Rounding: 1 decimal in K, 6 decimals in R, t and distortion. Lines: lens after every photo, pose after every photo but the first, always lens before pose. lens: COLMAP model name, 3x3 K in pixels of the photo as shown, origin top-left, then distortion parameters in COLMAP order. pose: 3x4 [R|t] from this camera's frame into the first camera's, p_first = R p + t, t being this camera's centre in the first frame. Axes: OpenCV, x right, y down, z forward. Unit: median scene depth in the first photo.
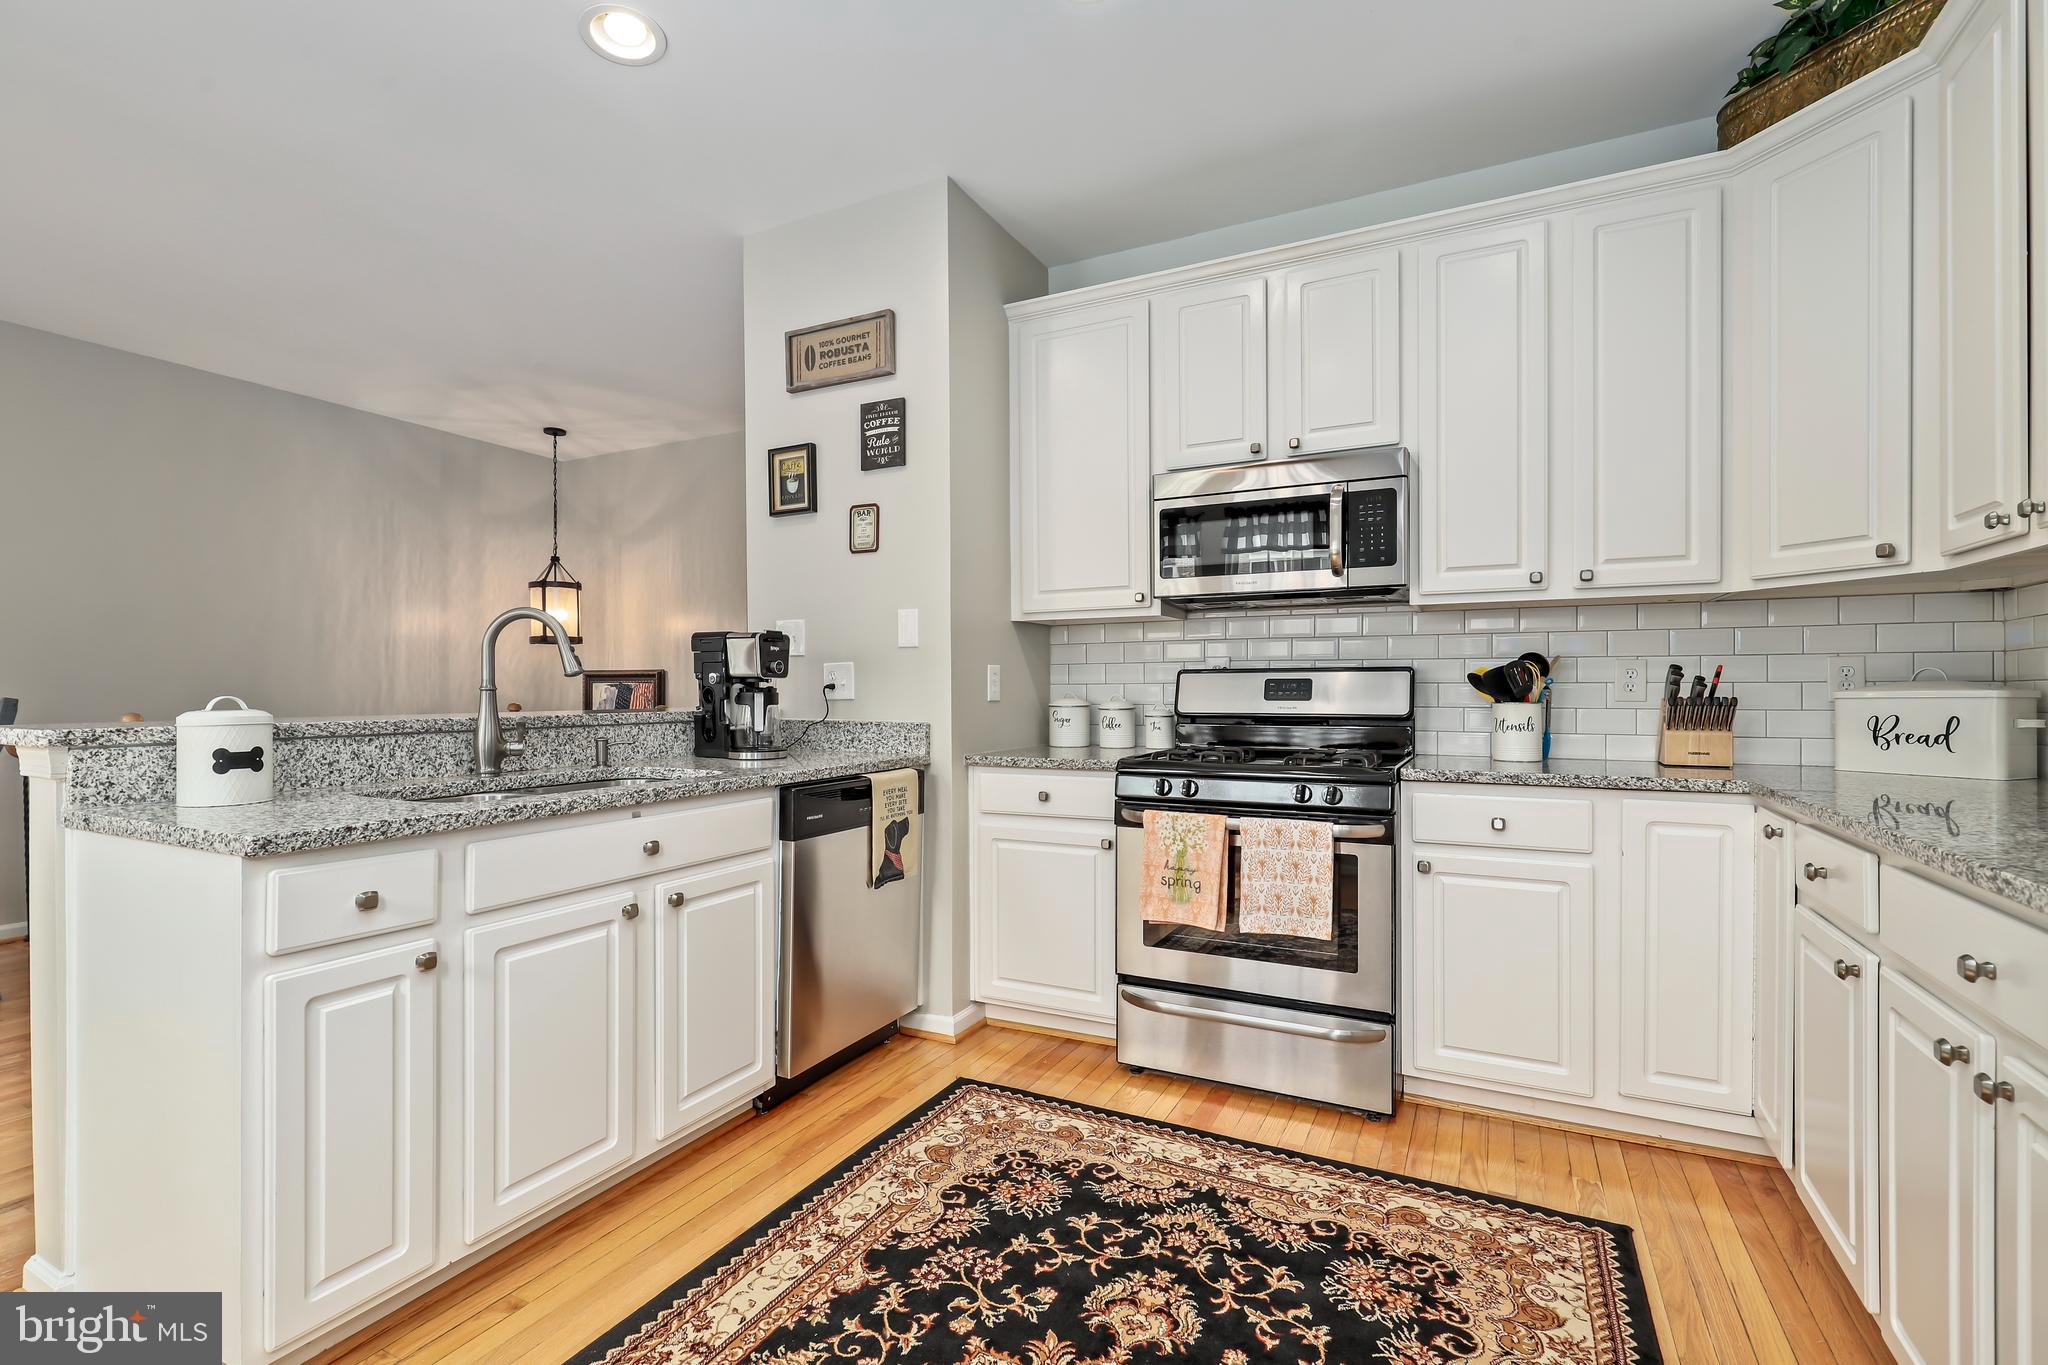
lens RADIAL K [[937.3, 0, 1022.1], [0, 937.3, 691.9], [0, 0, 1]] dist [-0.000555, -0.000699]
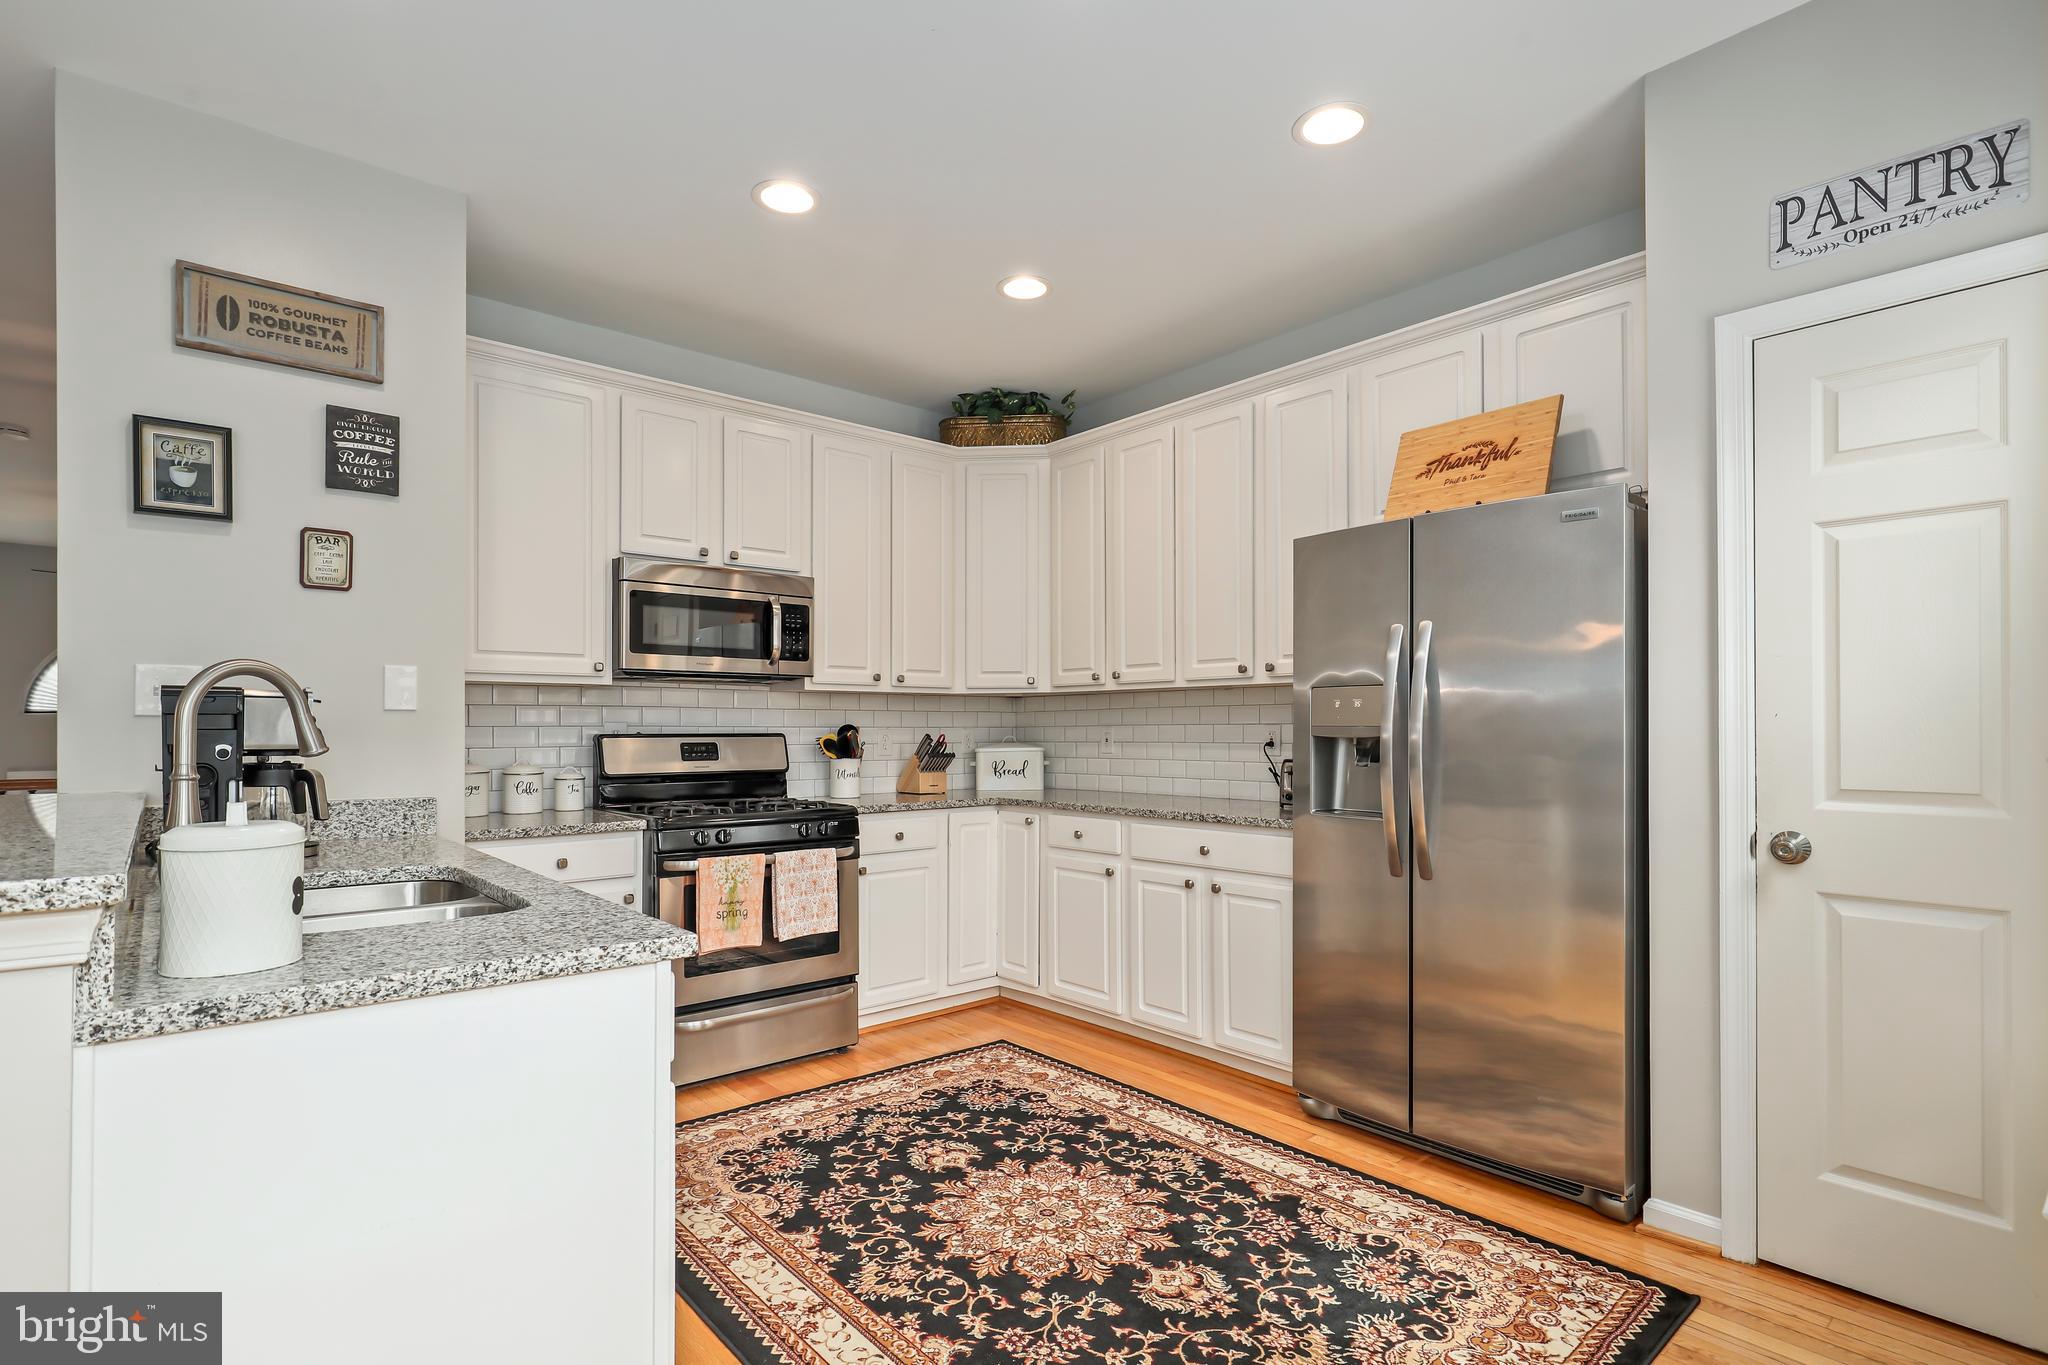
lens RADIAL K [[1011.7, 0, 1026.9], [0, 1011.7, 723.7], [0, 0, 1]] dist [-0.004904, -0.000232]
pose [[0.366280, 0.007141, 0.930477, -0.957872], [0.005243, 0.999939, -0.009738, -0.029489], [-0.930490, 0.008445, 0.366220, 0.168740]]
